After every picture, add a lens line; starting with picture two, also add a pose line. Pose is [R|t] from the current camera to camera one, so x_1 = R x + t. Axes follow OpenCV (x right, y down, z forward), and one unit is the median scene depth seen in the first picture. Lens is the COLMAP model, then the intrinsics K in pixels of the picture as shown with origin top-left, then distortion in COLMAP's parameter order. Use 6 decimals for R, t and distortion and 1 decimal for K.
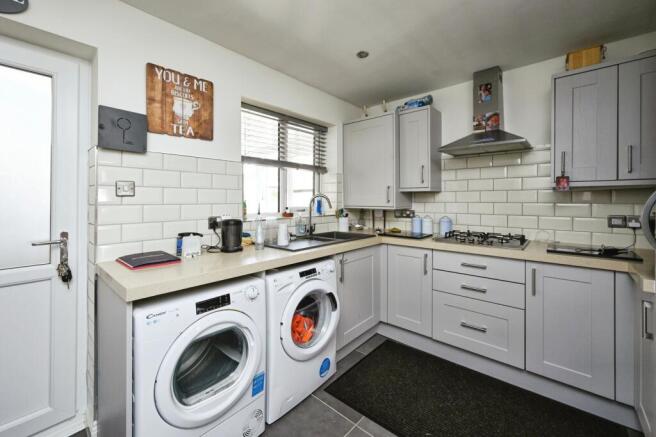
lens RADIAL K [[271.8, 0, 327.5], [0, 271.8, 187.0], [0, 0, 1]] dist [0.000178, -0.000046]
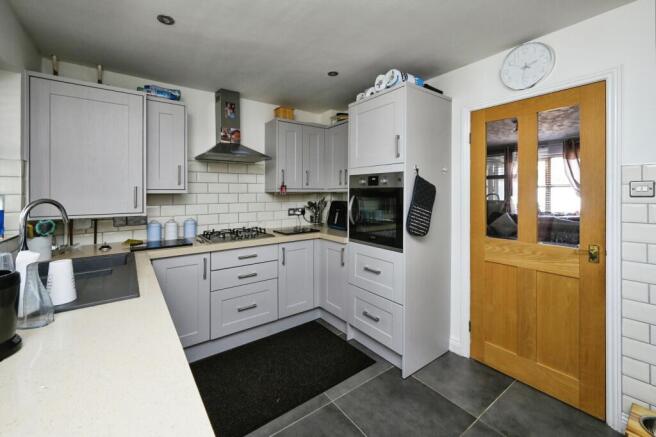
lens RADIAL K [[269.1, 0, 325.8], [0, 269.1, 181.6], [0, 0, 1]] dist [0.000210, 0.000017]
pose [[0.209794, 0.043318, 0.976786, -0.469625], [-0.037621, 0.998636, -0.036207, -0.010915], [-0.977022, -0.029152, 0.211138, 0.343025]]
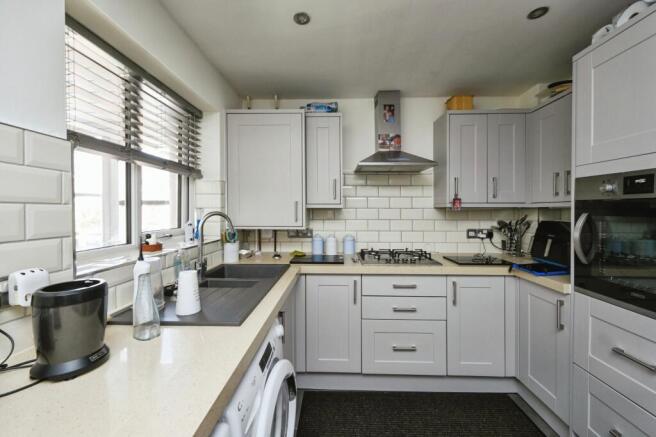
lens RADIAL K [[265.7, 0, 328.5], [0, 265.7, 205.6], [0, 0, 1]] dist [-0.001066, 0.000023]
pose [[0.768975, 0.014259, 0.639120, -0.237360], [-0.031782, 0.999368, 0.015943, -0.006305], [-0.638489, -0.032572, 0.768942, 0.367572]]
